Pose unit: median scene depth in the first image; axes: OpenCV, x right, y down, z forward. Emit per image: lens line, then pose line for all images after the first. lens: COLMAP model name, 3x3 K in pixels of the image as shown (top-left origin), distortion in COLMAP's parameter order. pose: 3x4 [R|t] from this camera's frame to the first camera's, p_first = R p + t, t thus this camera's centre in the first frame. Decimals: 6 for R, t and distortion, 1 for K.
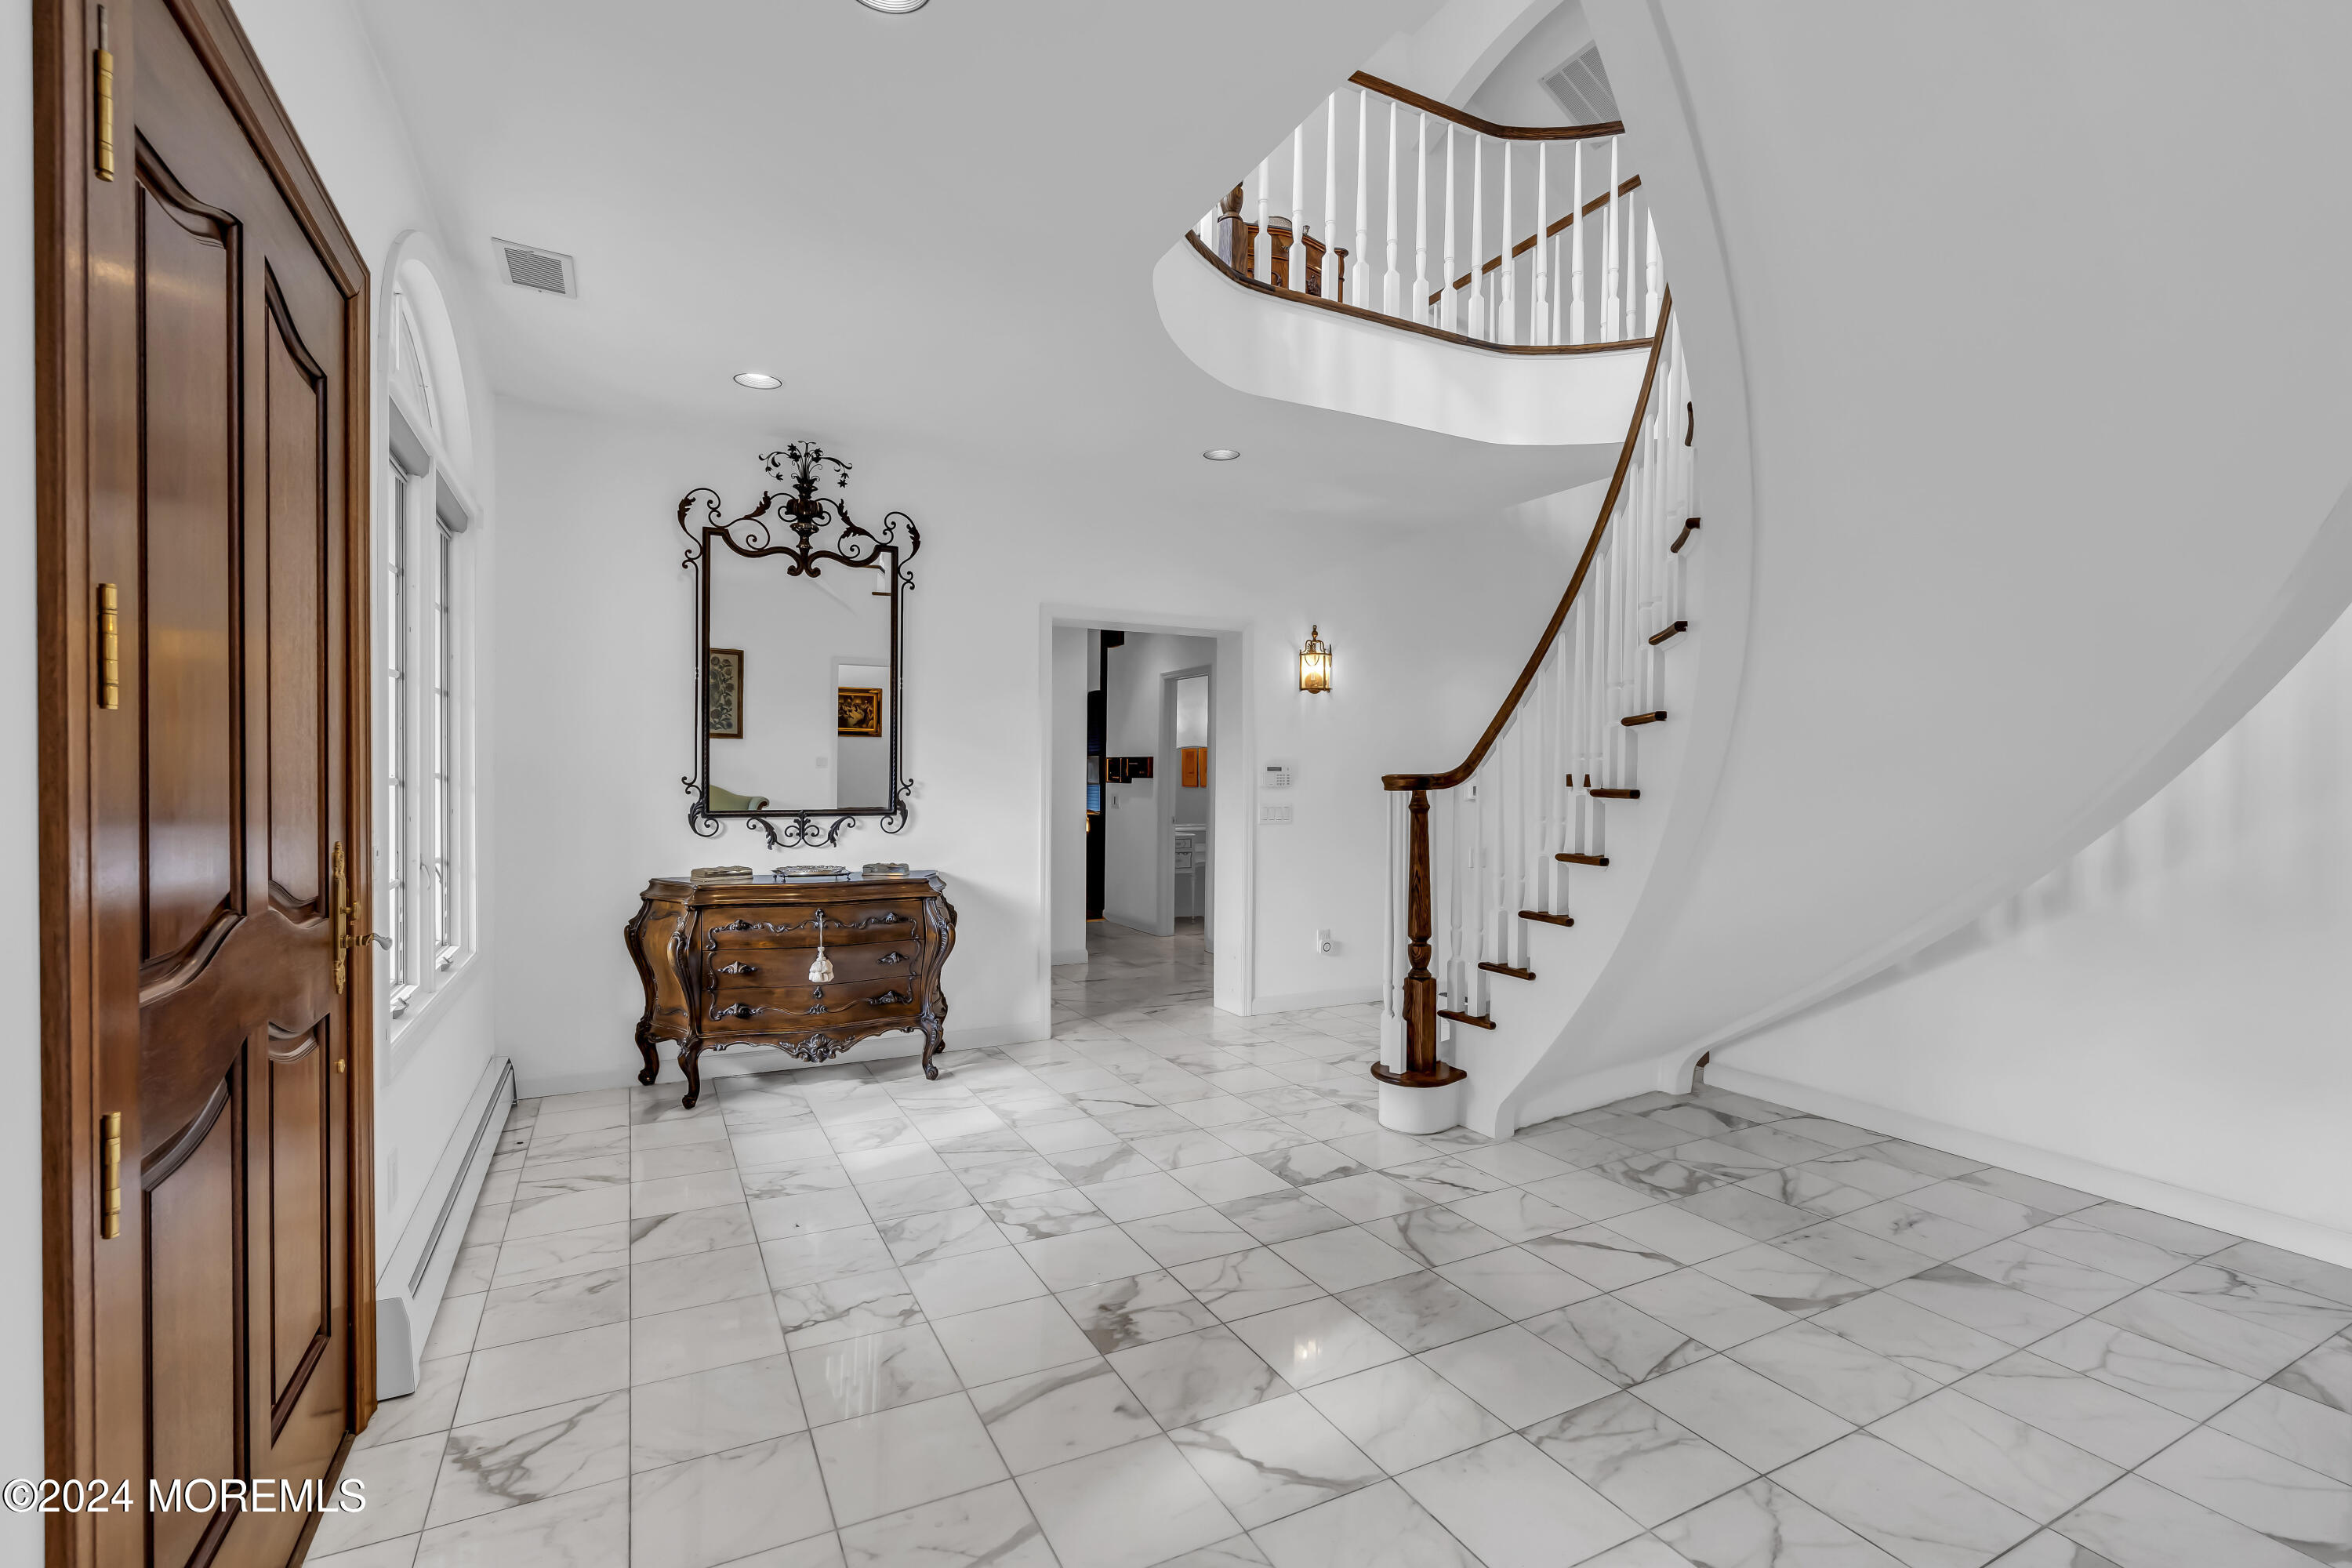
lens RADIAL K [[1063.3, 0, 1177.9], [0, 1063.3, 782.9], [0, 0, 1]] dist [-0.007646, 0.002336]
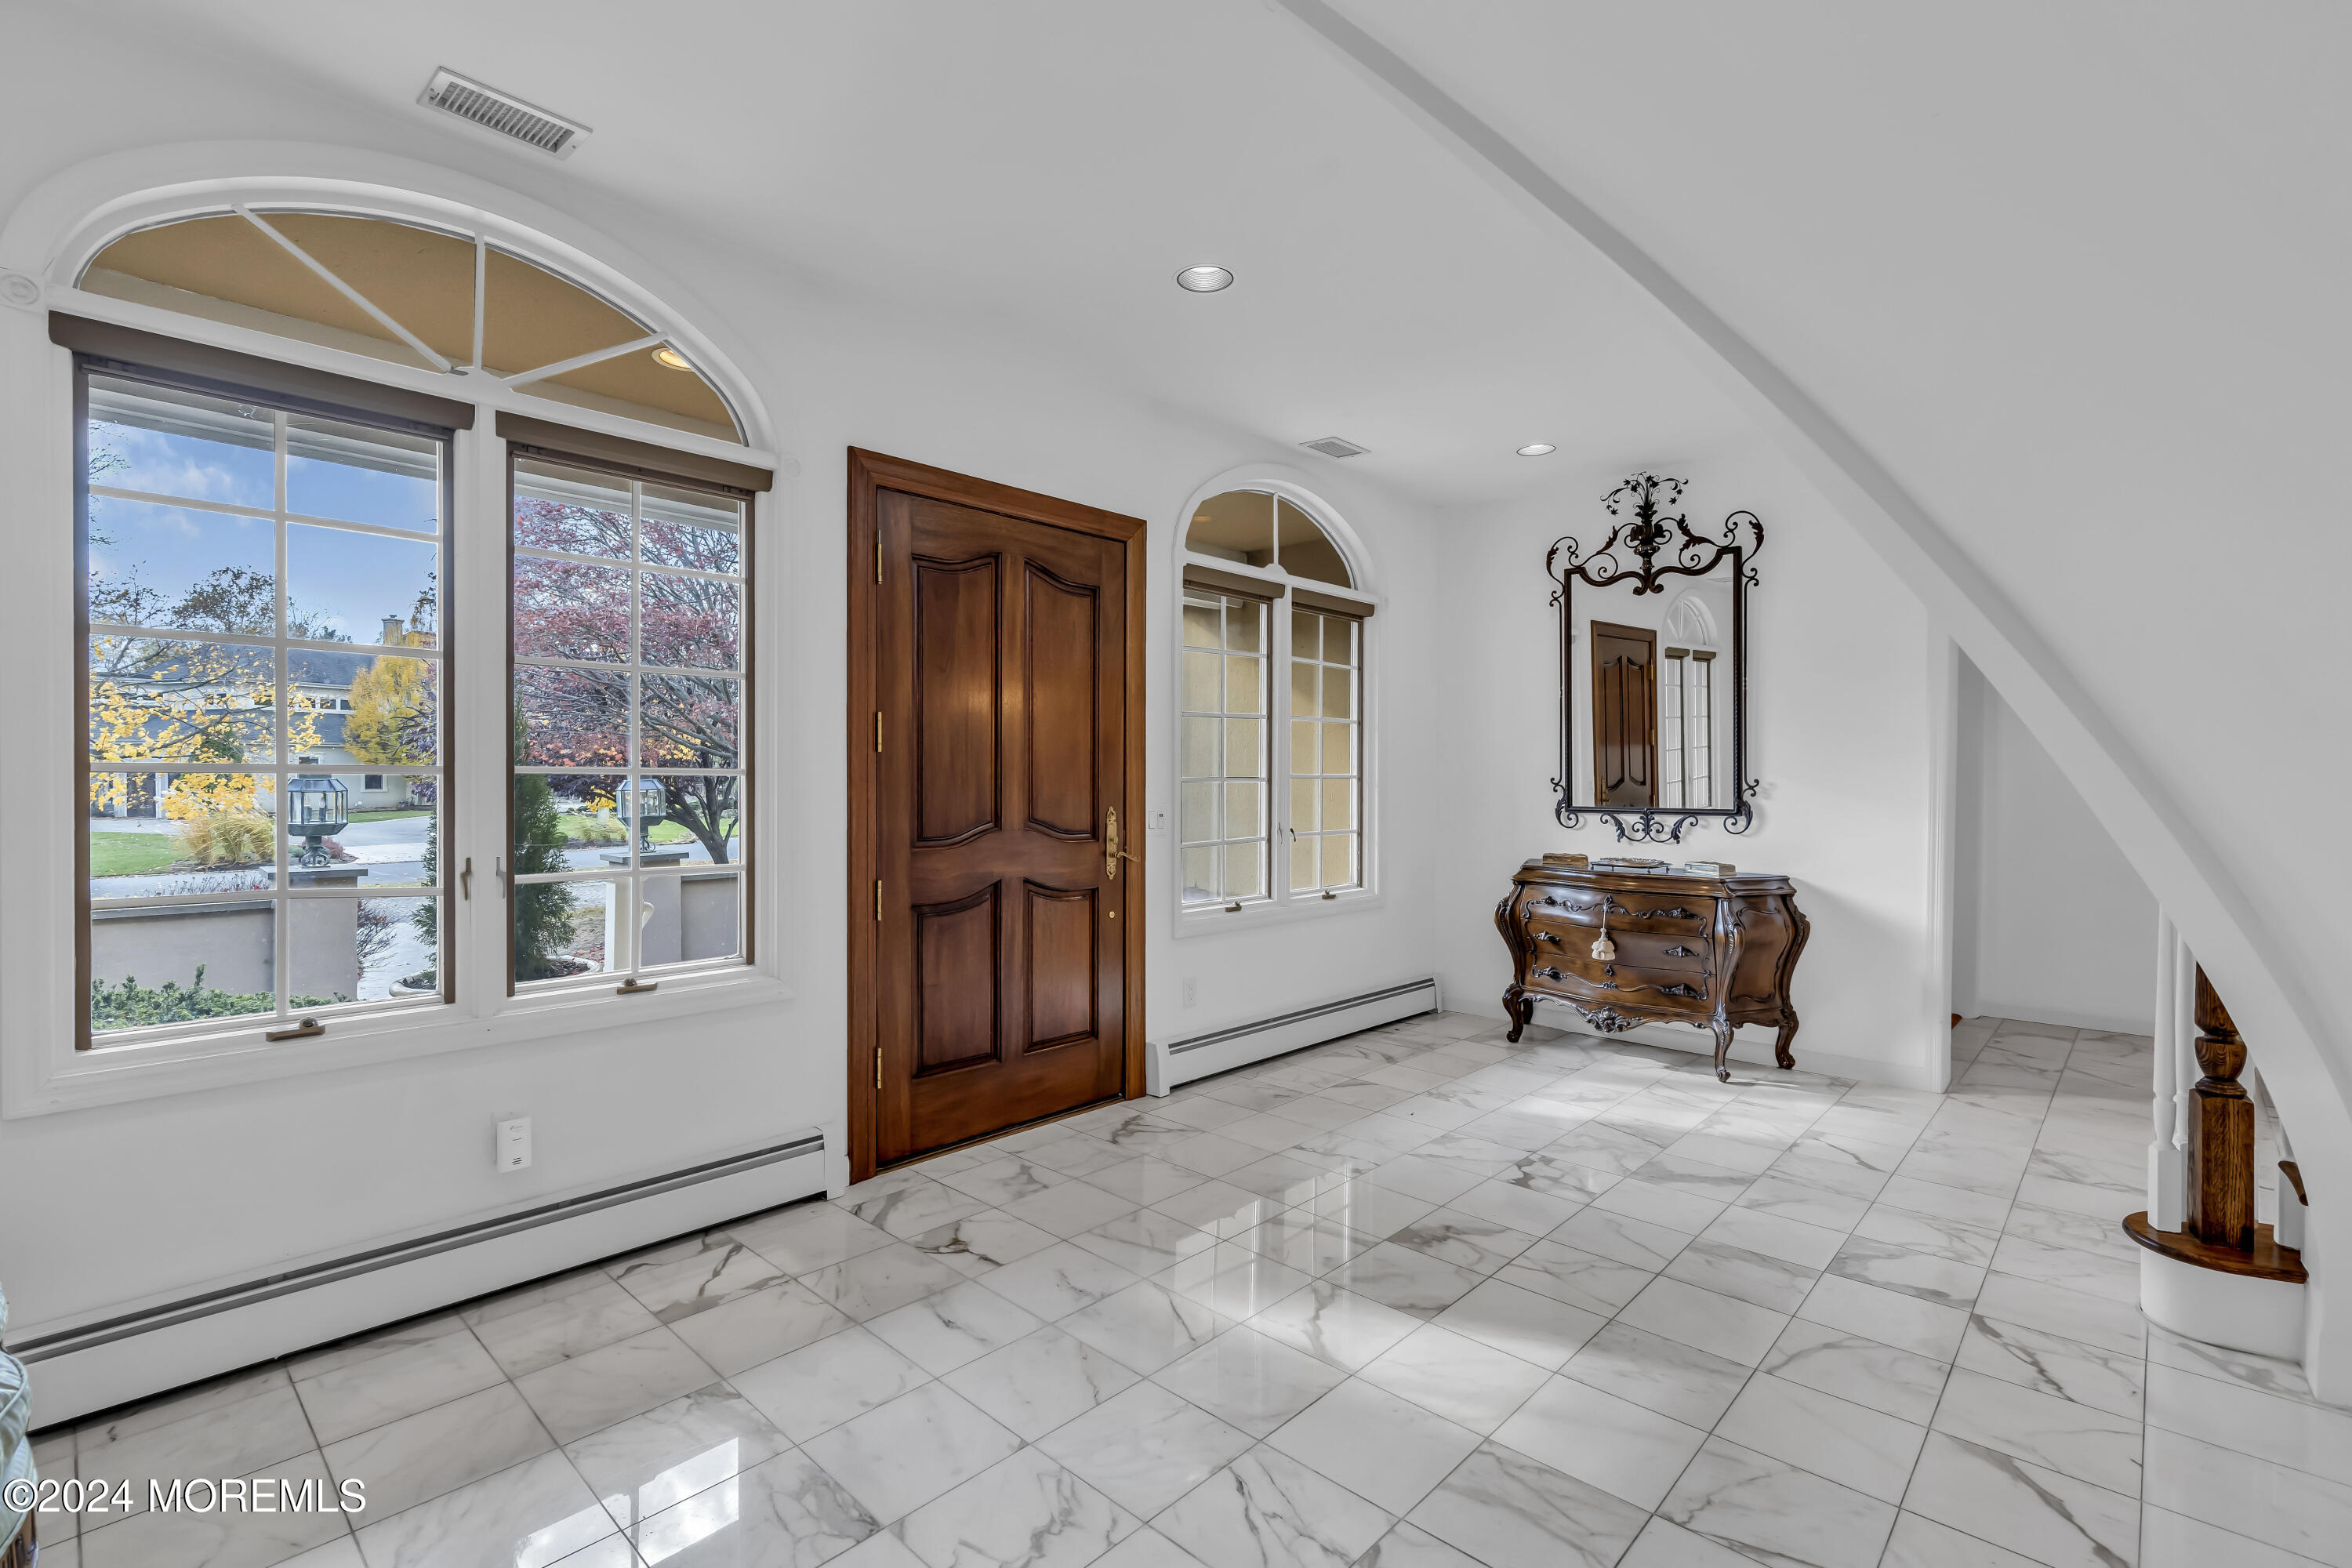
lens RADIAL K [[1063.3, 0, 1172.3], [0, 1063.3, 782.2], [0, 0, 1]] dist [-0.007646, 0.002336]
pose [[0.330145, 0.000702, -0.943930, 0.538113], [-0.007010, 0.999974, -0.001708, 0.004440], [0.943904, 0.007181, 0.330141, 0.186322]]
